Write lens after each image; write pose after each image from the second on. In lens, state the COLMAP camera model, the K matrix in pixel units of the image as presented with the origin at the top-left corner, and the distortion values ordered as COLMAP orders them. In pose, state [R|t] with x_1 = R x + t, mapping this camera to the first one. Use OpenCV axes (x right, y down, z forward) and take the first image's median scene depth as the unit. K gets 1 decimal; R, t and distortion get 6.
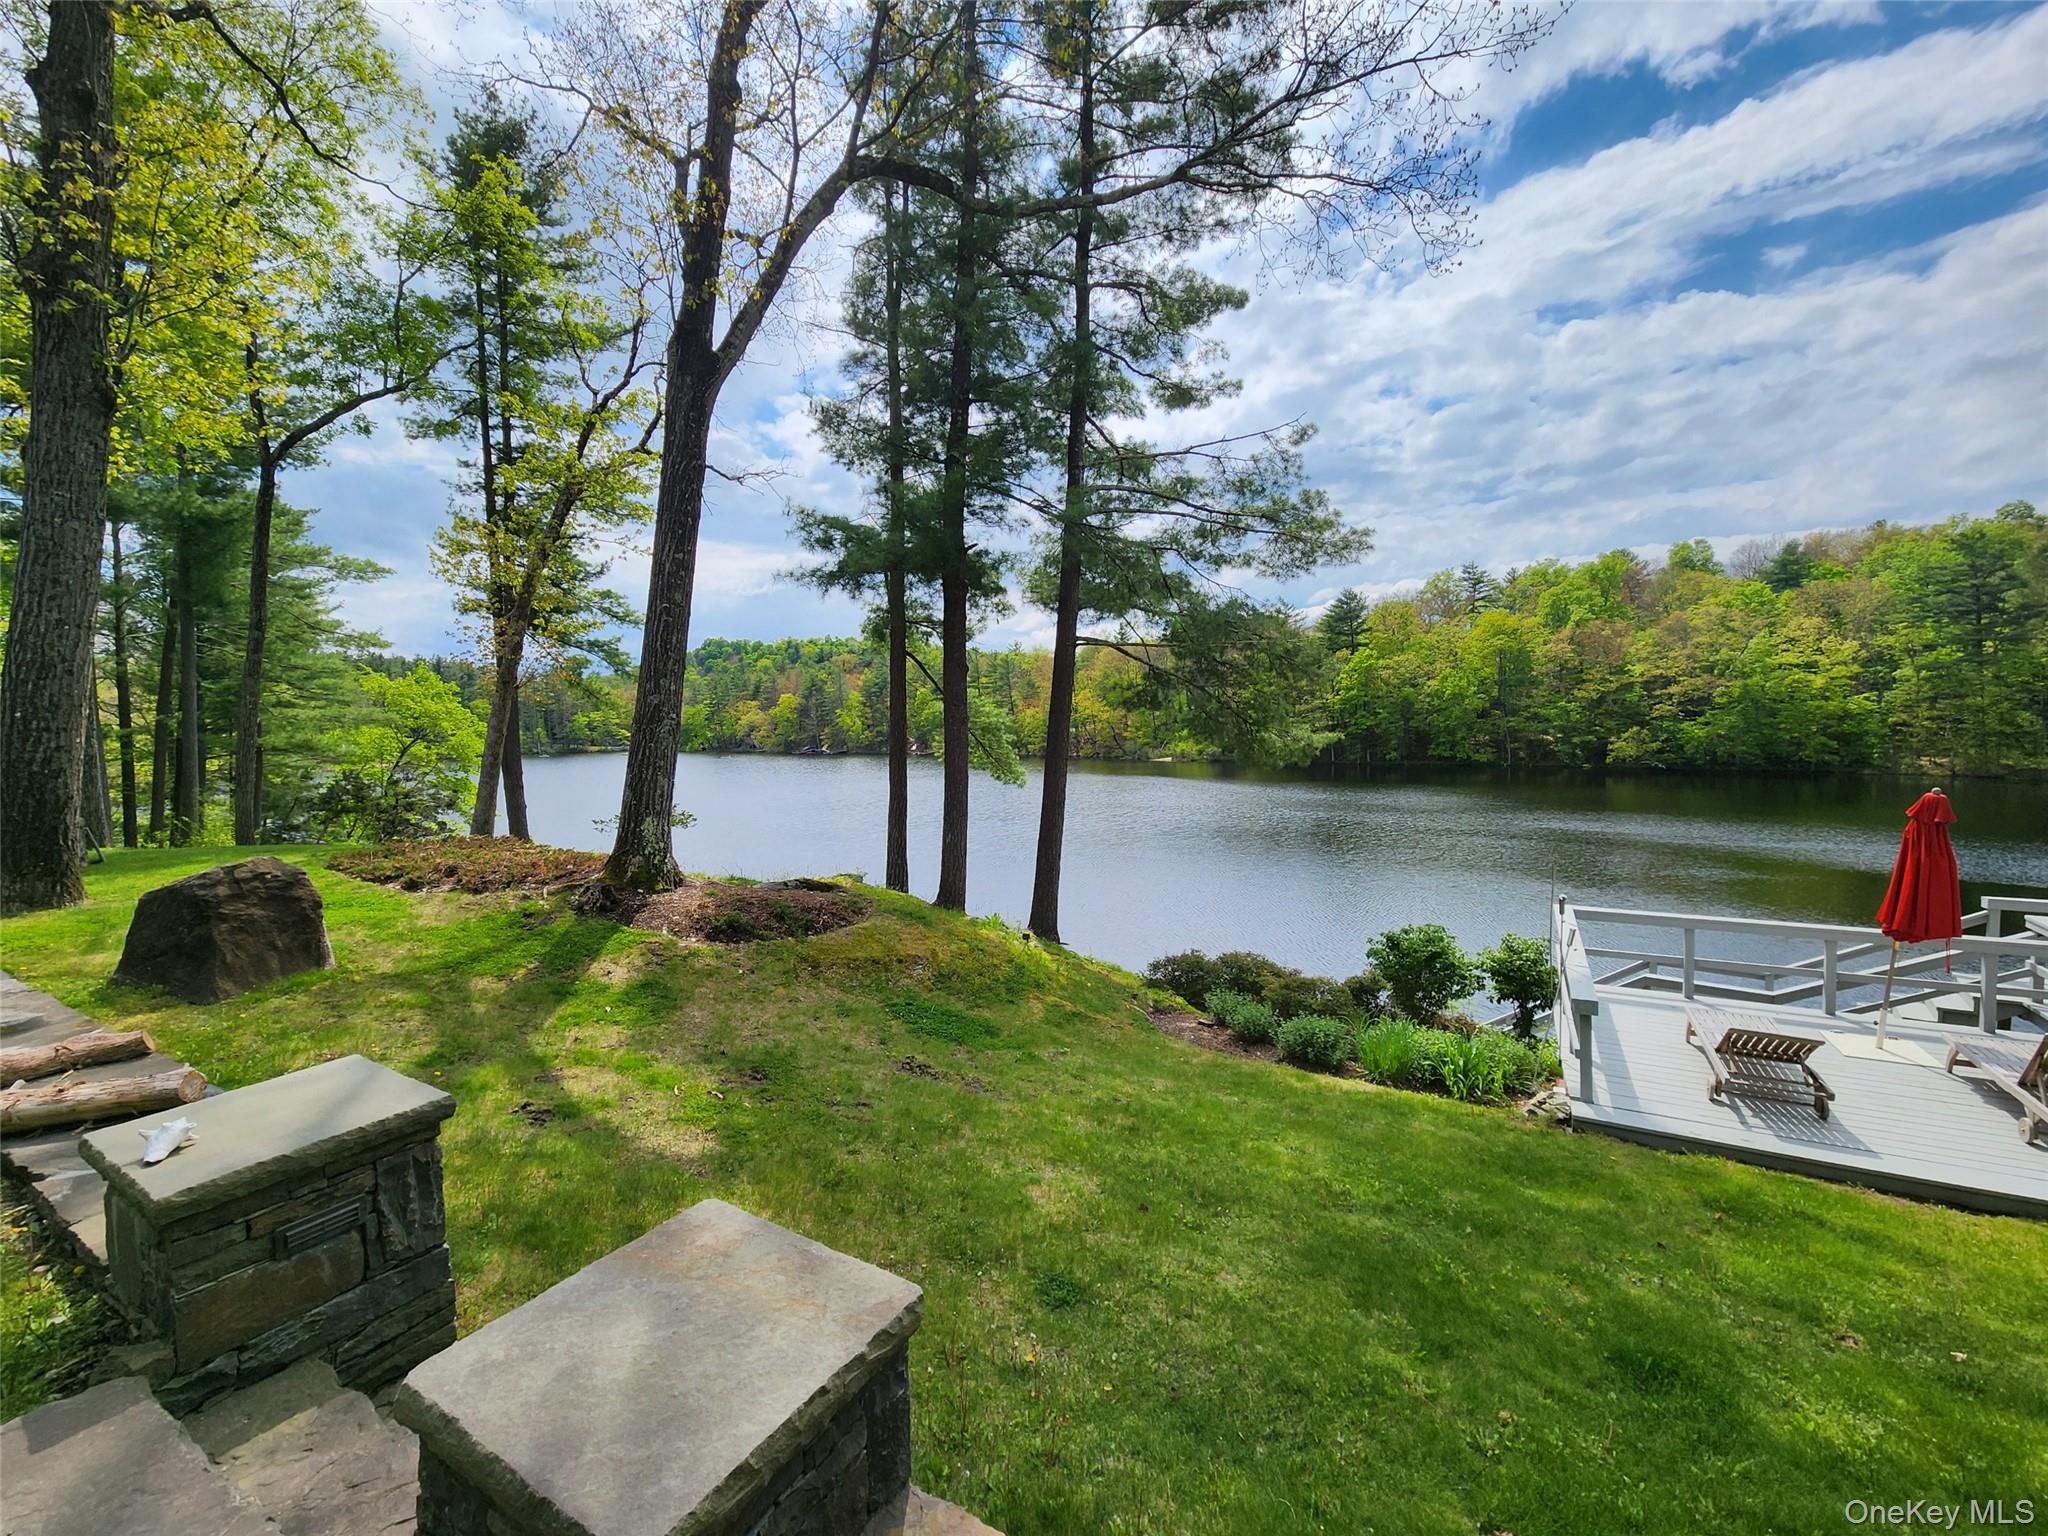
lens RADIAL K [[832.8, 0, 1024.8], [0, 832.8, 772.7], [0, 0, 1]] dist [0.011170, -0.006013]
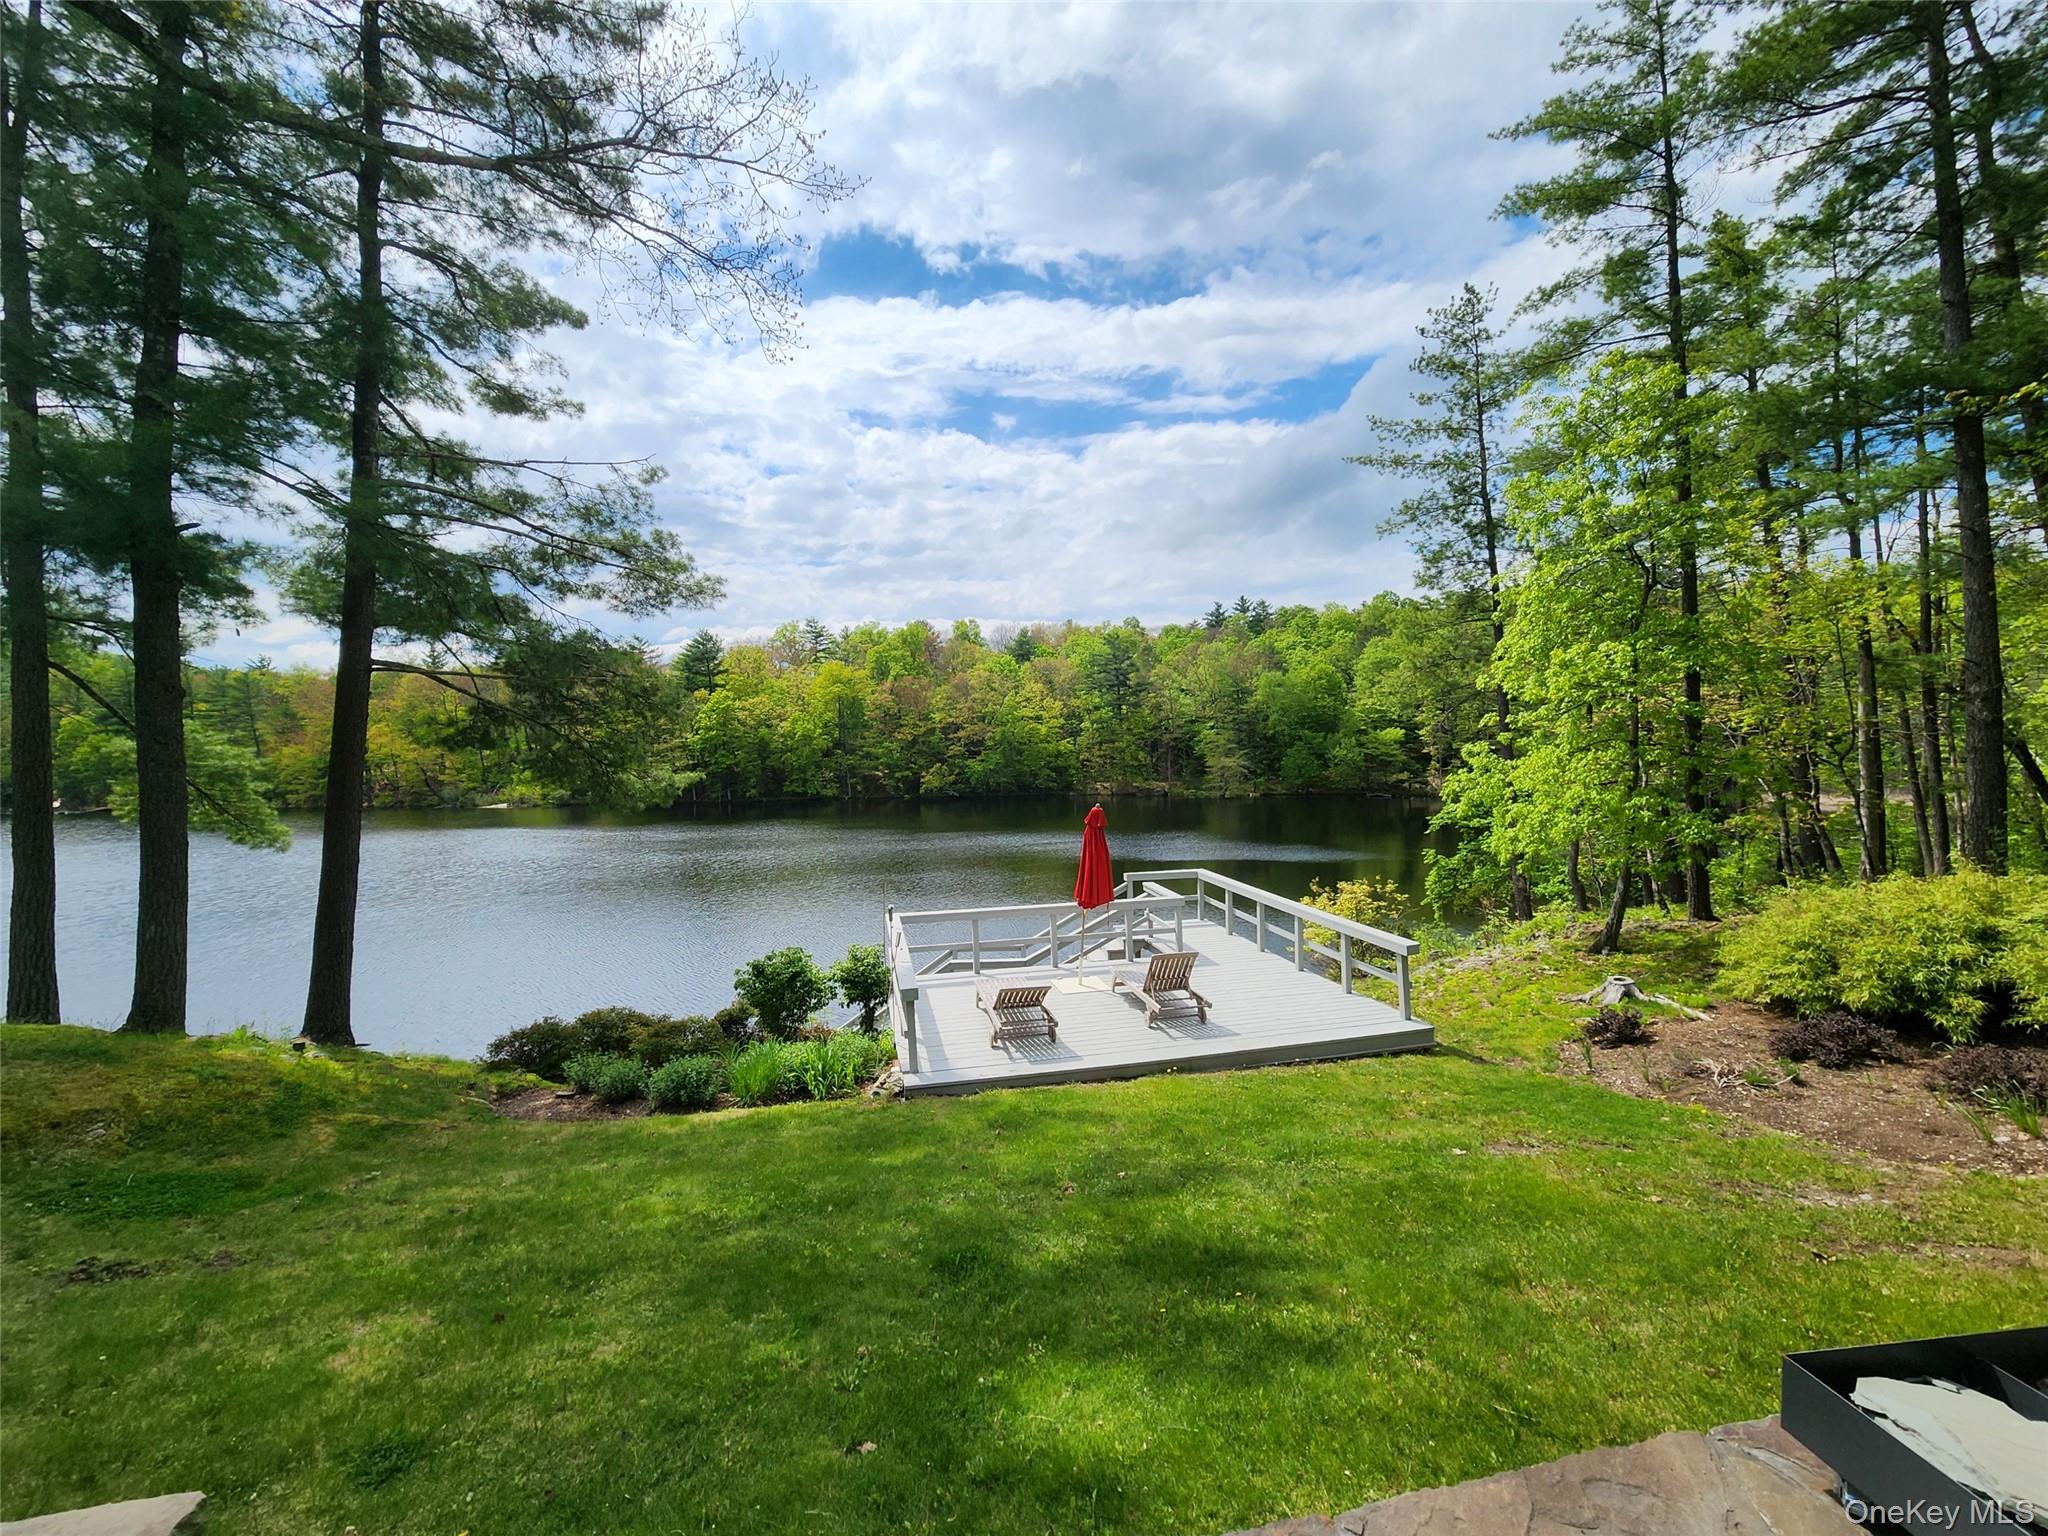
lens RADIAL K [[833.1, 0, 1017.4], [0, 833.1, 771.8], [0, 0, 1]] dist [0.001044, 0.000343]
pose [[0.748792, -0.015166, 0.662631, -0.007739], [0.046806, 0.998452, -0.030040, -0.000629], [-0.661150, 0.053509, 0.748343, -0.017719]]
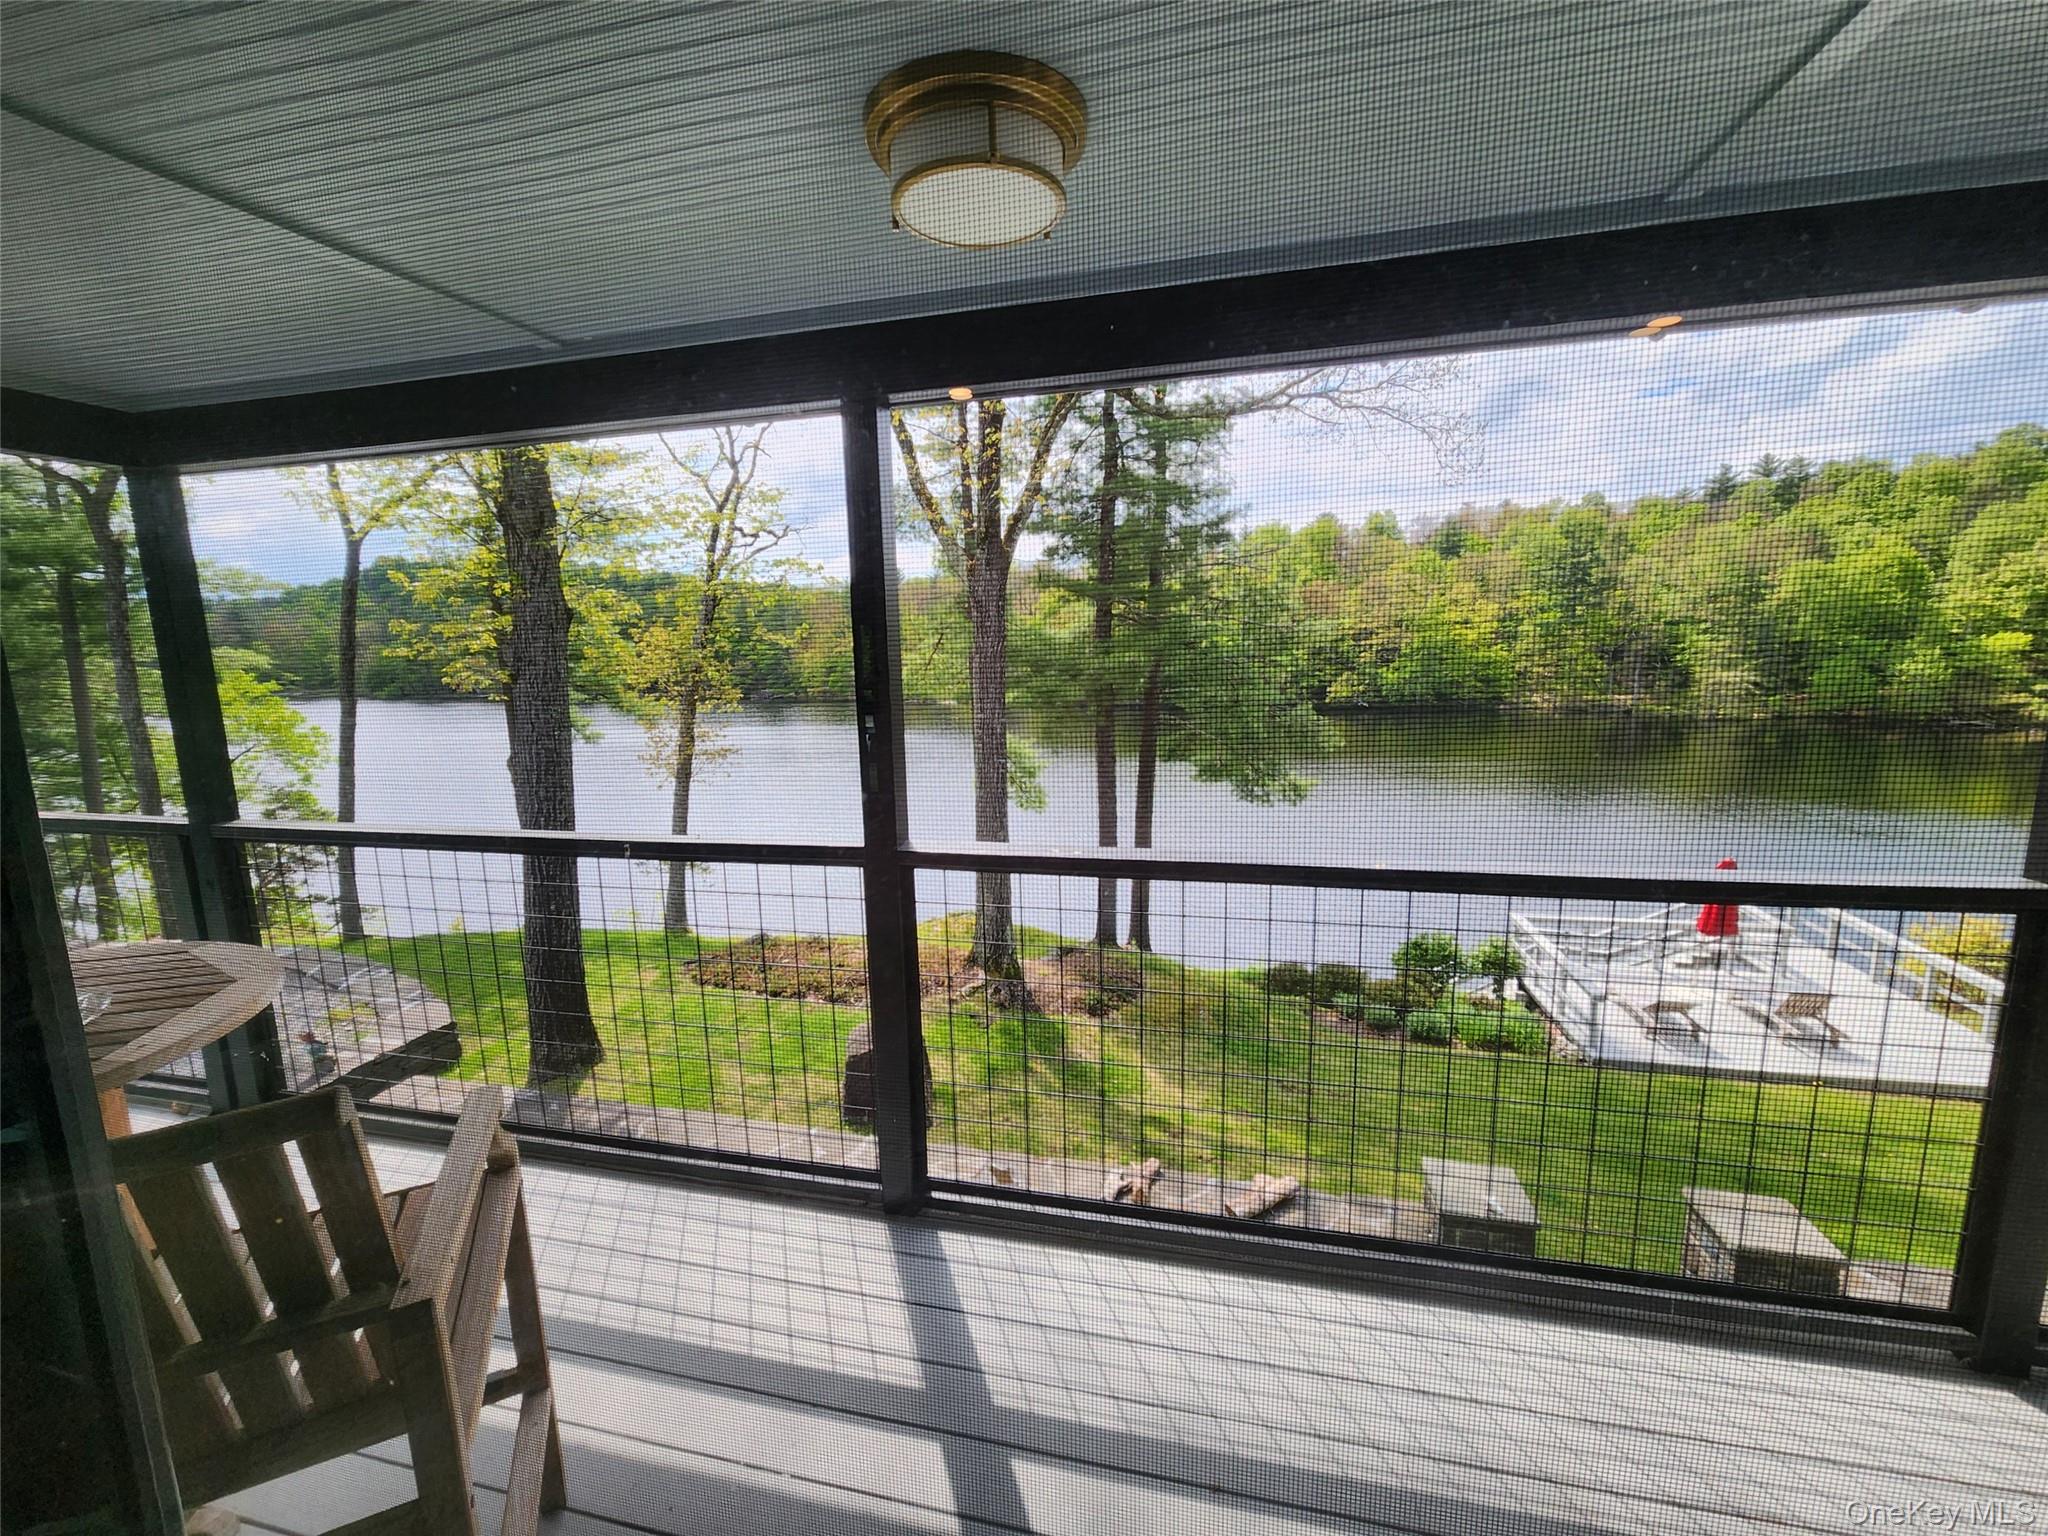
lens RADIAL K [[832.8, 0, 1024.8], [0, 832.8, 772.7], [0, 0, 1]] dist [0.011170, -0.006013]
pose [[0.957101, -0.044291, 0.286350, -0.517661], [0.020500, 0.996122, 0.085555, -0.197020], [-0.289029, -0.076015, 0.954298, -0.163947]]
